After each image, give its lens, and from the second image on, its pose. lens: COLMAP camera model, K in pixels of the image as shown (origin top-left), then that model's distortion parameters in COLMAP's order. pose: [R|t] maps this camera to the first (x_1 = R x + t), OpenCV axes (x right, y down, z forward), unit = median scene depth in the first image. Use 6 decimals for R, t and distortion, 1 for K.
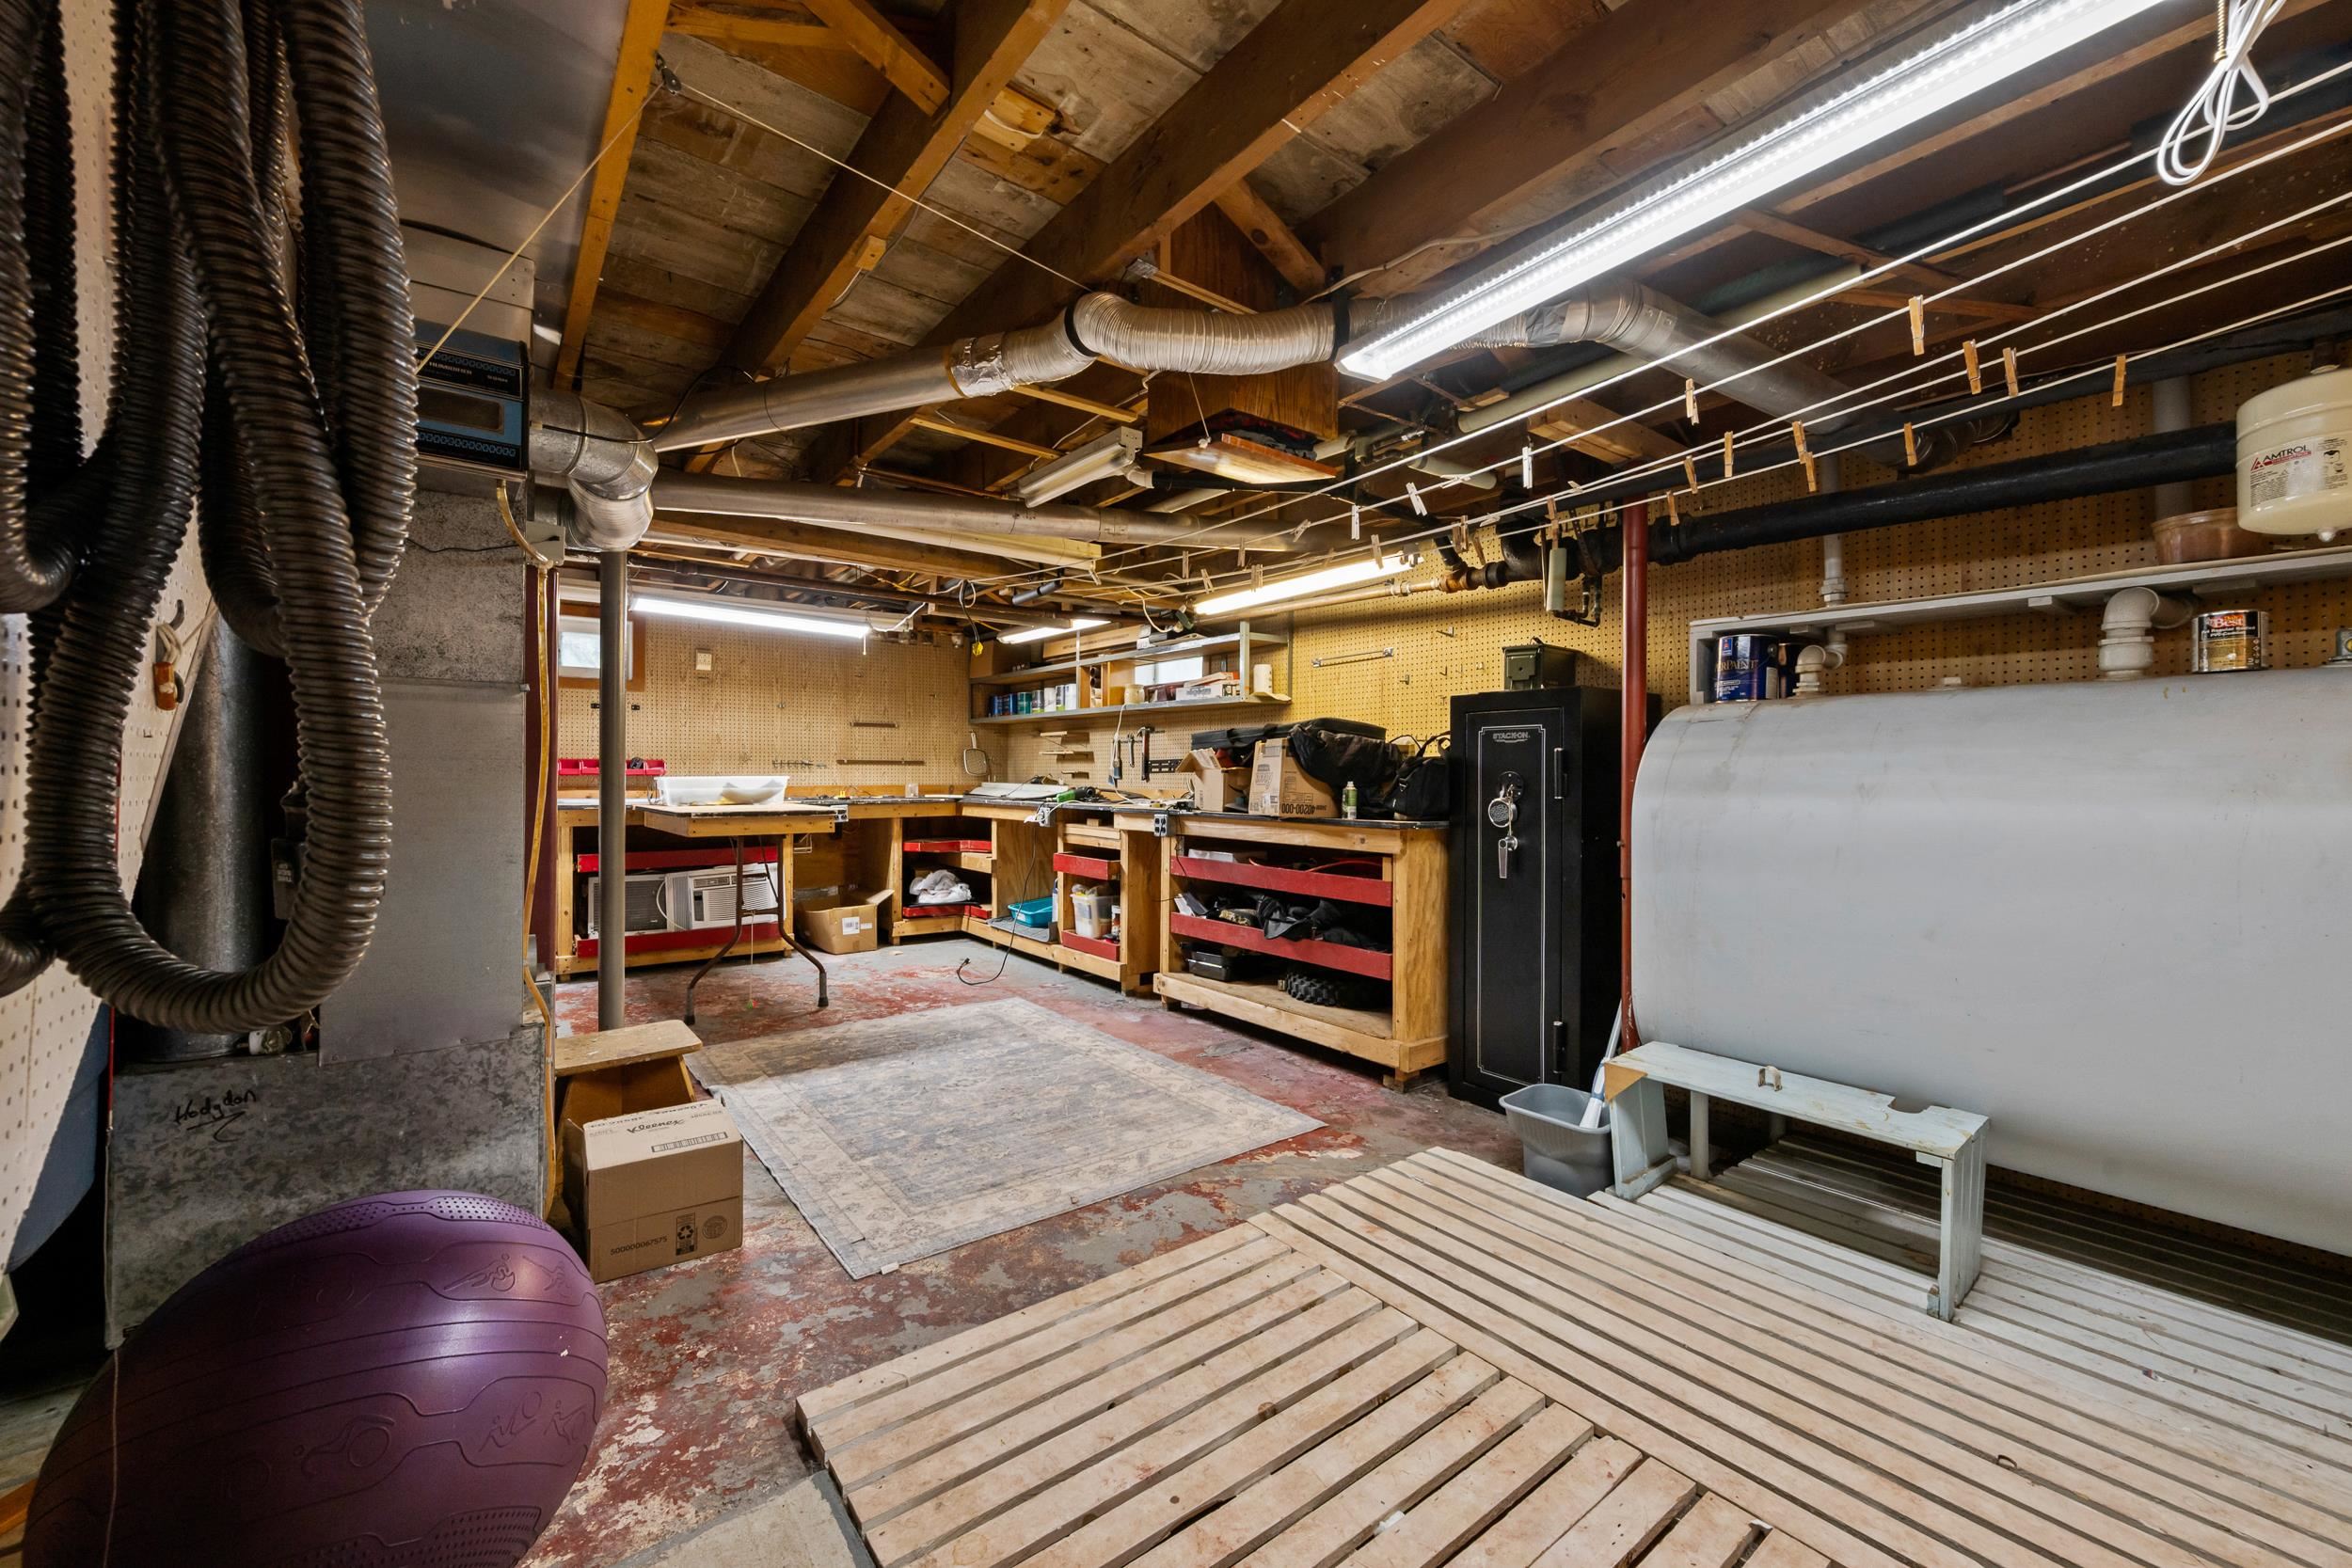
lens RADIAL K [[923.9, 0, 1181.5], [0, 923.9, 773.3], [0, 0, 1]] dist [-0.001536, 0.000526]
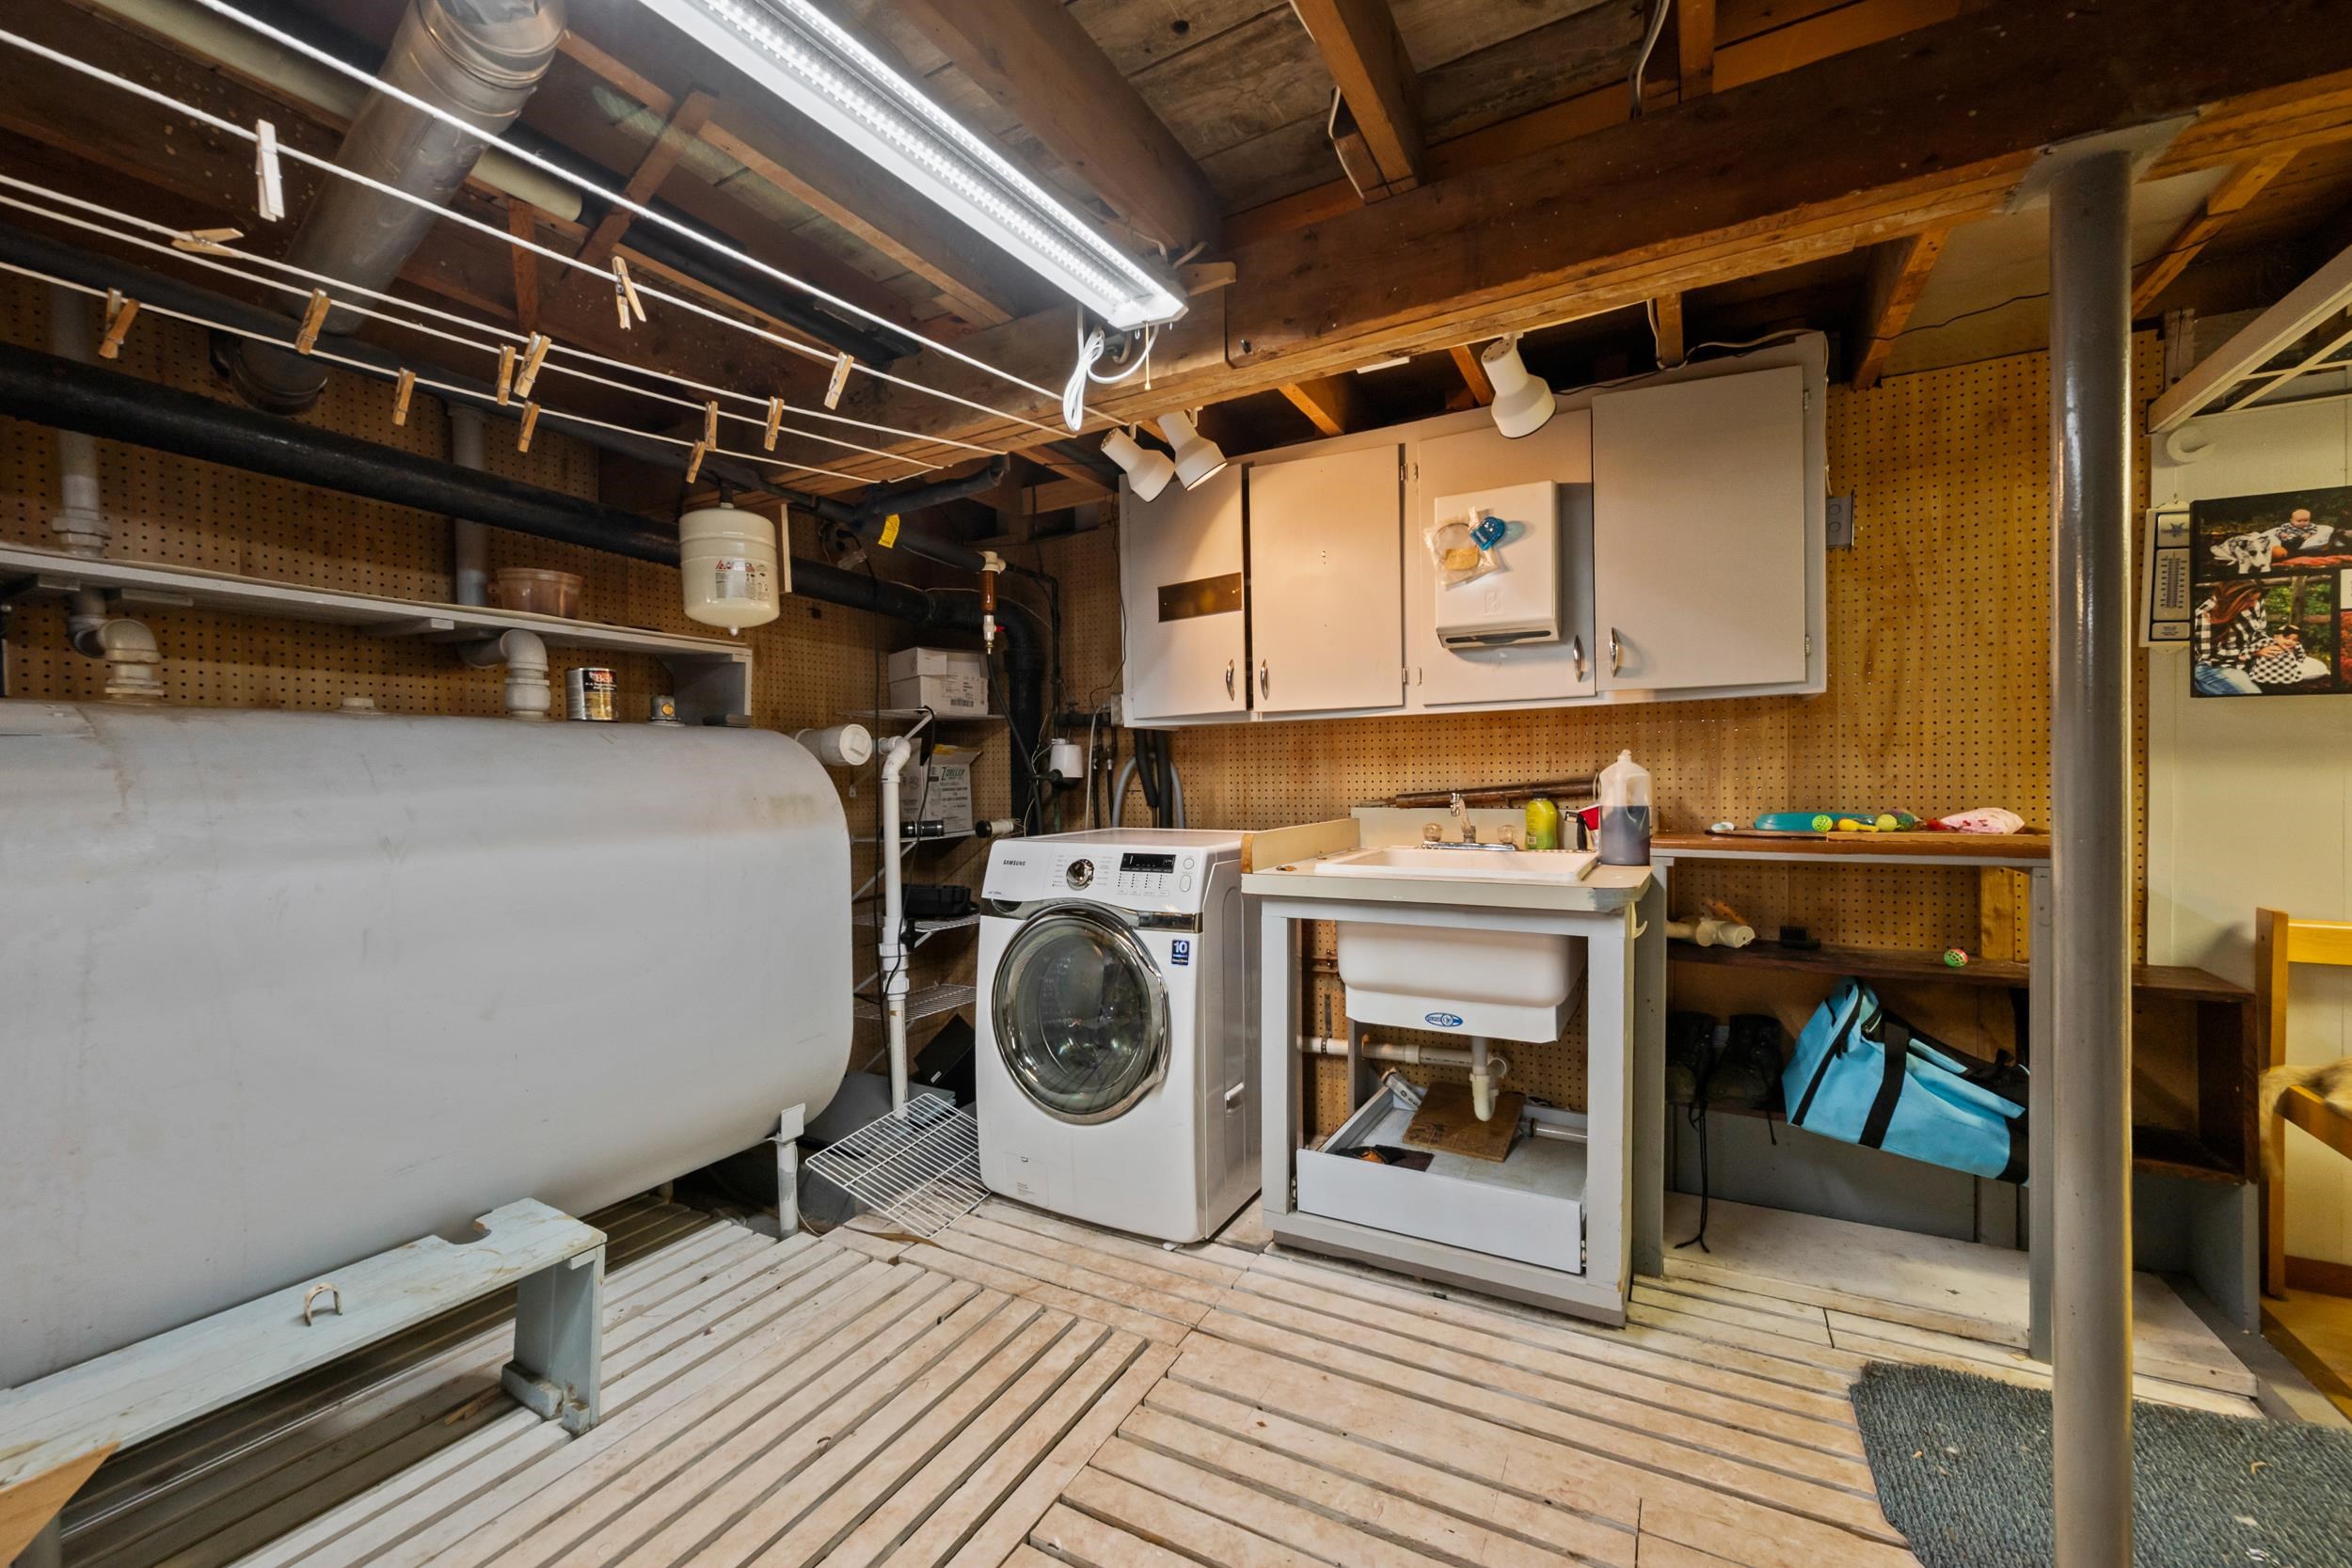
lens RADIAL K [[923.9, 0, 1183.4], [0, 923.9, 792.9], [0, 0, 1]] dist [-0.001536, 0.000526]
pose [[-0.404758, -0.009390, 0.914376, -0.201909], [0.010772, 0.999829, 0.015036, -0.029313], [-0.914360, 0.015935, -0.404588, 0.757173]]
